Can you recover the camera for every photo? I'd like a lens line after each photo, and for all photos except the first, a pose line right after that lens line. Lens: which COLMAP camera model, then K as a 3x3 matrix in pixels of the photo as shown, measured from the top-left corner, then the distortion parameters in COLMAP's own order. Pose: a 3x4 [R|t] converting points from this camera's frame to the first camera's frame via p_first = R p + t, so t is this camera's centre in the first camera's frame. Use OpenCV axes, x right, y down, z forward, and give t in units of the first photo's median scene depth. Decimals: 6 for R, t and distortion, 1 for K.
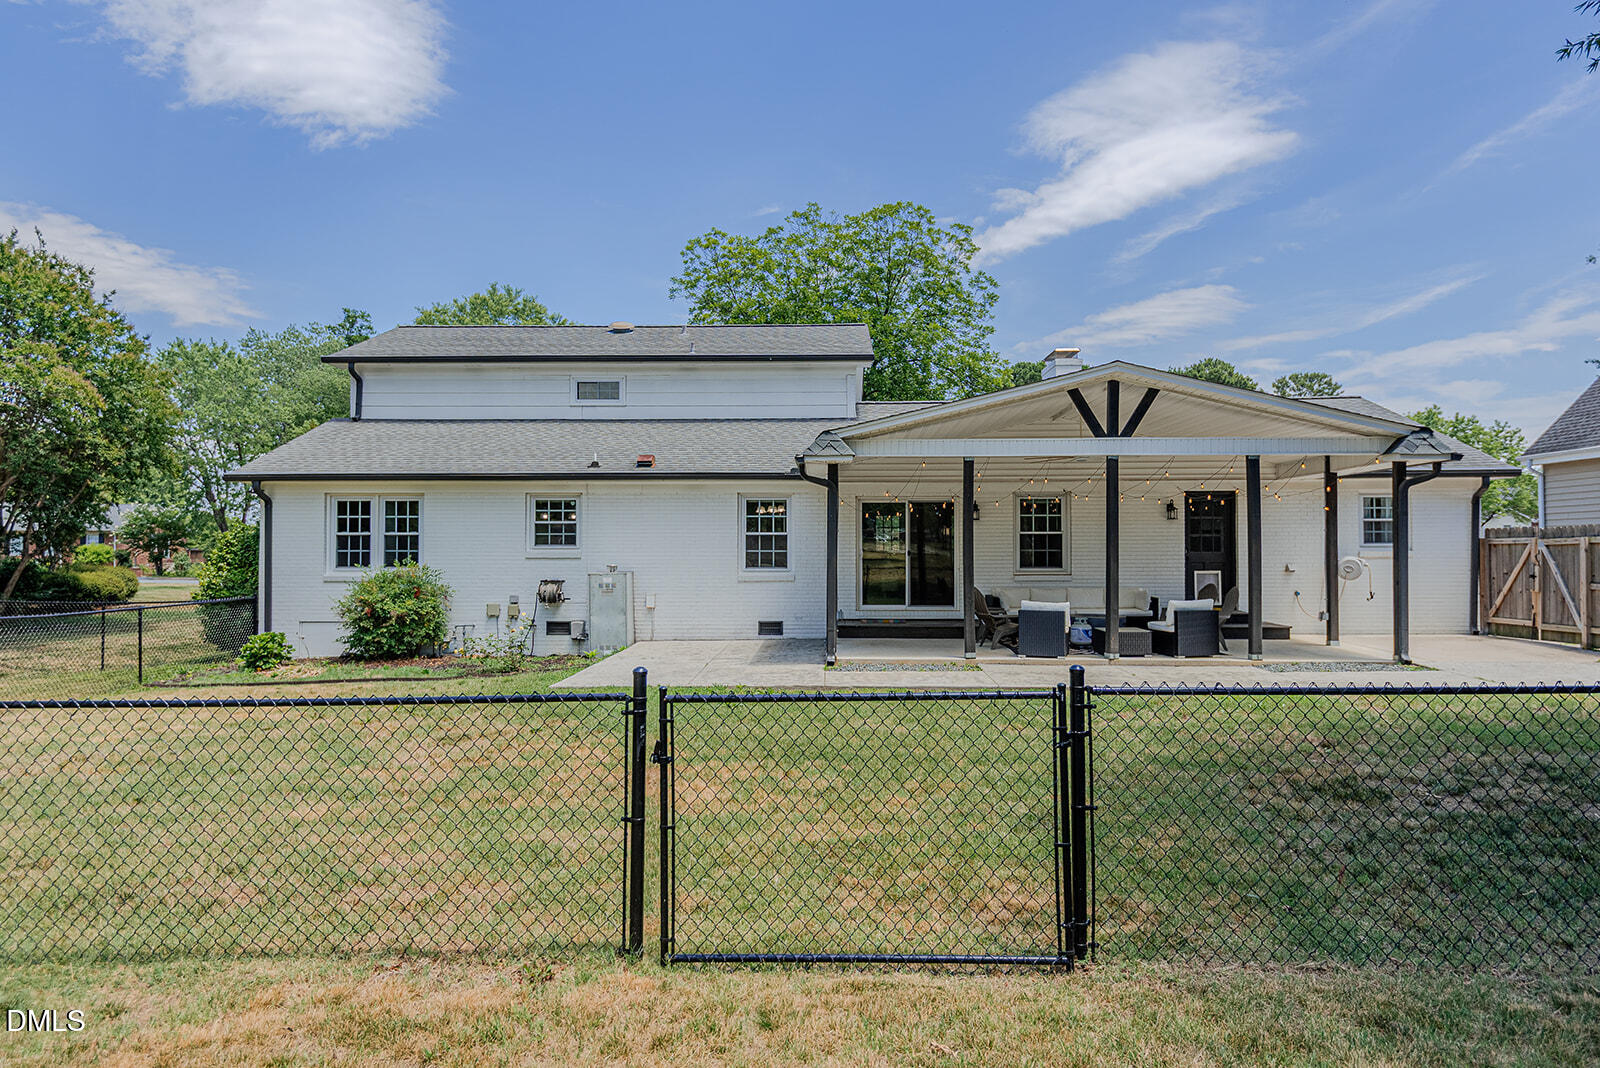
lens RADIAL K [[981.6, 0, 800.0], [0, 981.6, 534.0], [0, 0, 1]] dist [-0.002418, -0.000349]
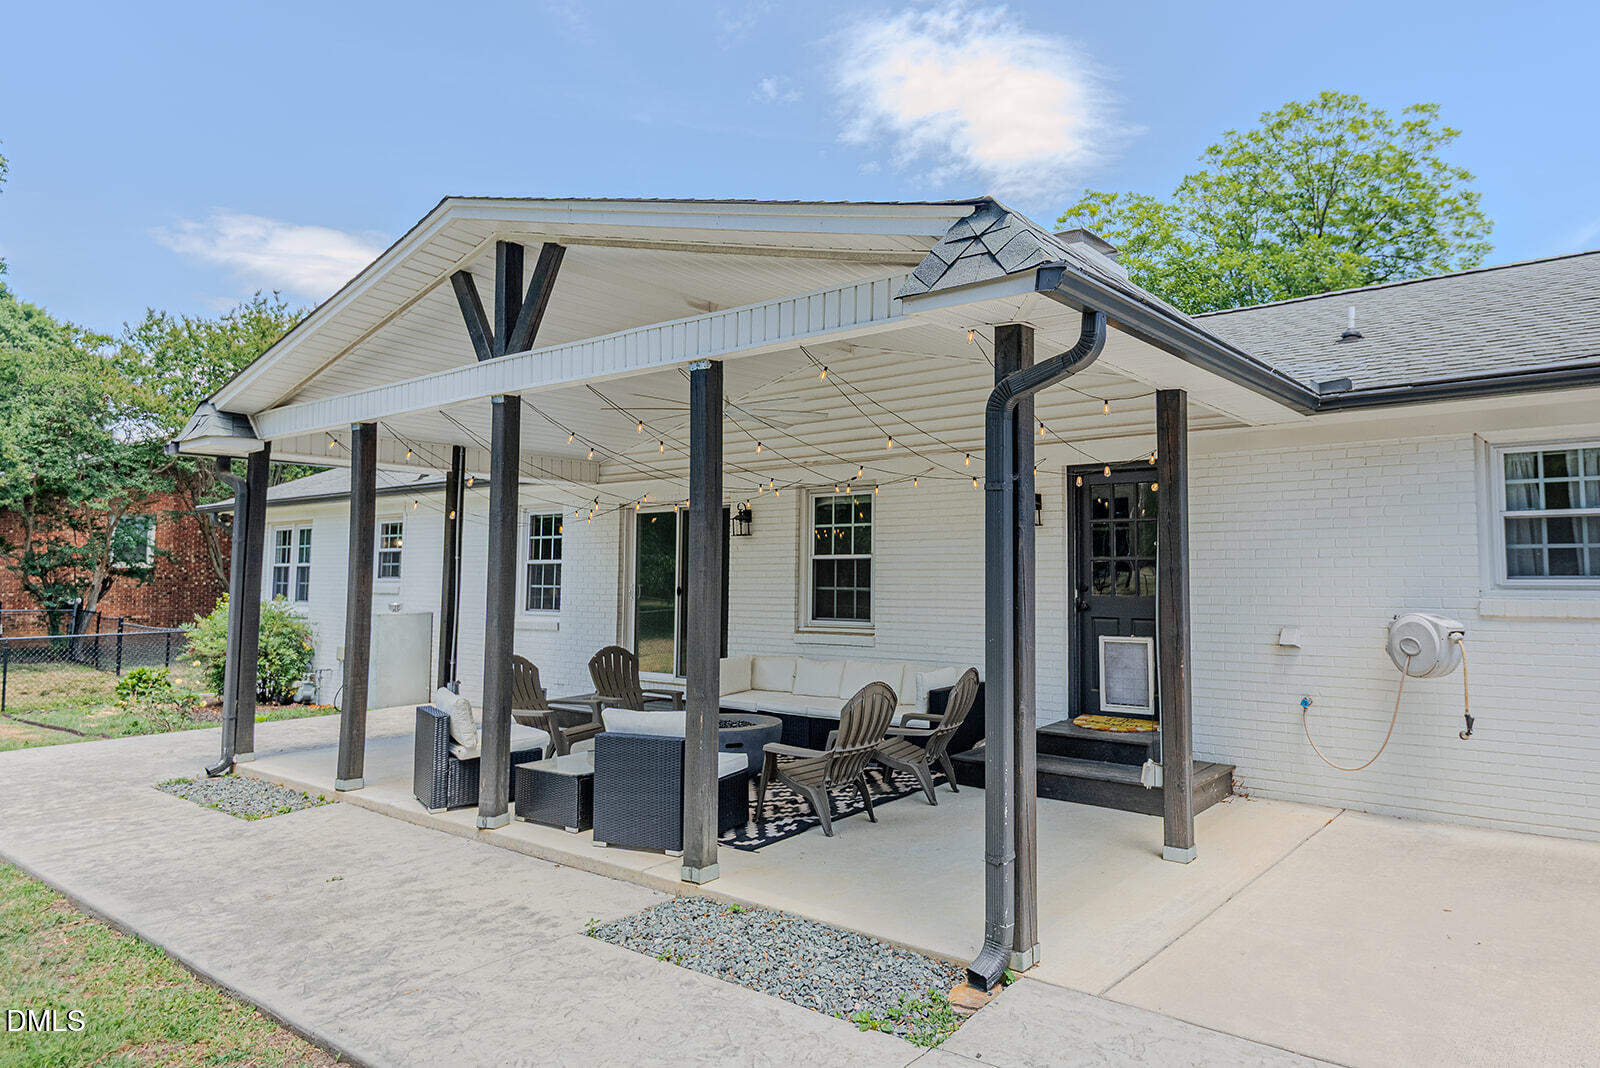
lens RADIAL K [[1015.7, 0, 800.0], [0, 1015.7, 534.0], [0, 0, 1]] dist [0.002120, 0.000037]
pose [[0.828317, -0.022977, -0.559789, 0.553785], [0.011918, 0.999655, -0.023397, -0.001153], [0.560133, 0.012708, 0.828305, 0.523656]]
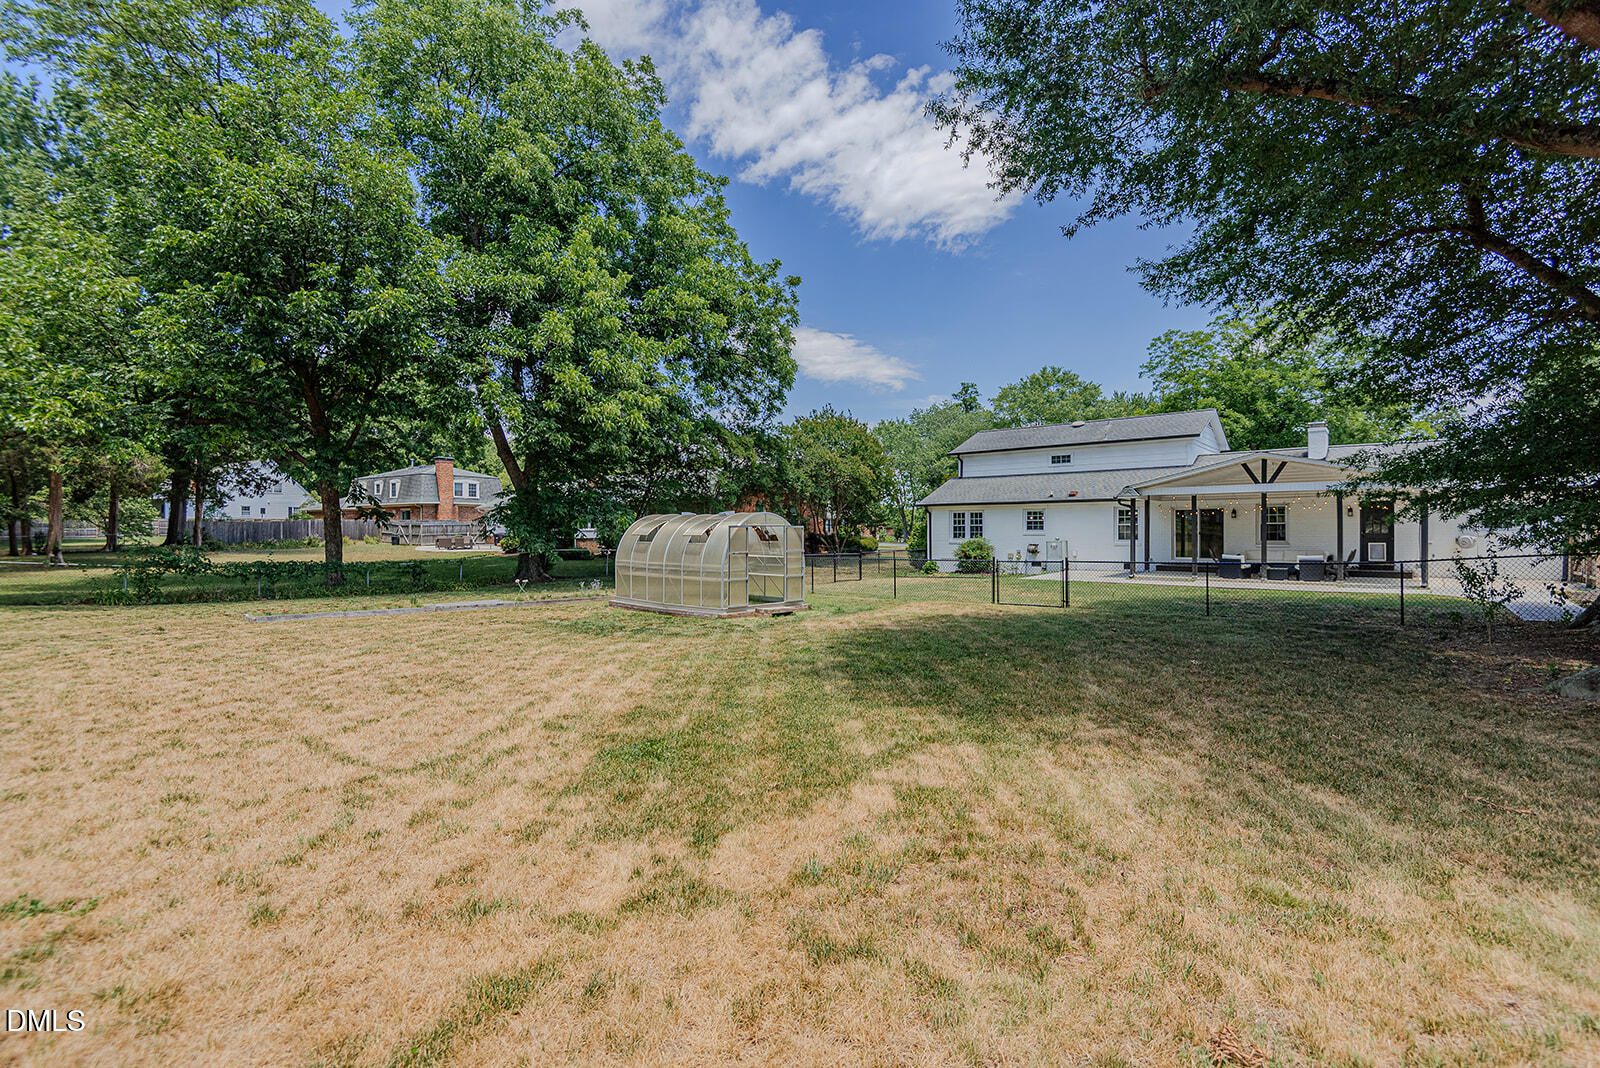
lens RADIAL K [[736.5, 0, 800.0], [0, 736.5, 534.0], [0, 0, 1]] dist [-0.000467, -0.000053]
pose [[0.791339, 0.003306, -0.611369, 0.408233], [0.015436, 0.999559, 0.025385, -0.033463], [0.611183, -0.029525, 0.790939, -0.809883]]
